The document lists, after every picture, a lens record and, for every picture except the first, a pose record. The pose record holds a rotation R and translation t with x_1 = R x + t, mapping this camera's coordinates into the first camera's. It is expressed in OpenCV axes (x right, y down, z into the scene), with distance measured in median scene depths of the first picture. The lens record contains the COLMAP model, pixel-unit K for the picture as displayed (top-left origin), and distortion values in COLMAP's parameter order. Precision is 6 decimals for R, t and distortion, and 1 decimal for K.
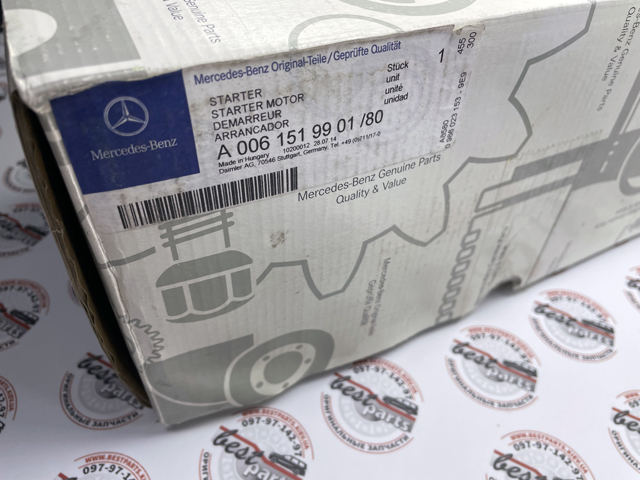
lens RADIAL K [[484.4, 0, 319.7], [0, 484.4, 240.0], [0, 0, 1]] dist [0.048997, -0.070011]
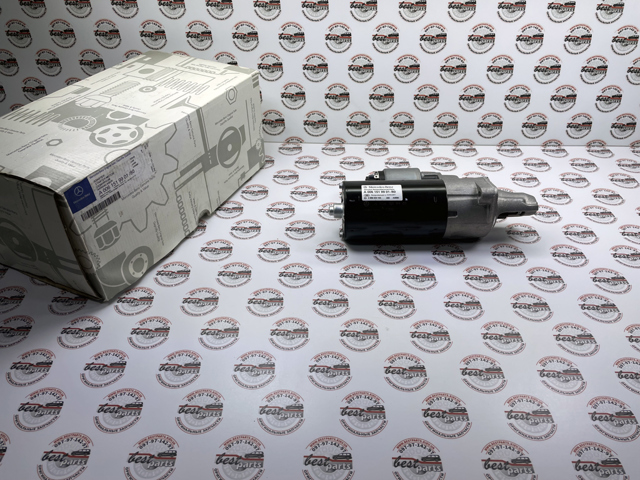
lens RADIAL K [[484.4, 0, 316.5], [0, 484.4, 237.6], [0, 0, 1]] dist [0.048997, -0.070011]
pose [[0.791459, -0.418511, 0.445467, -0.664200], [0.457644, 0.888864, 0.021983, 0.783018], [-0.405160, 0.186467, 0.895028, -2.906754]]
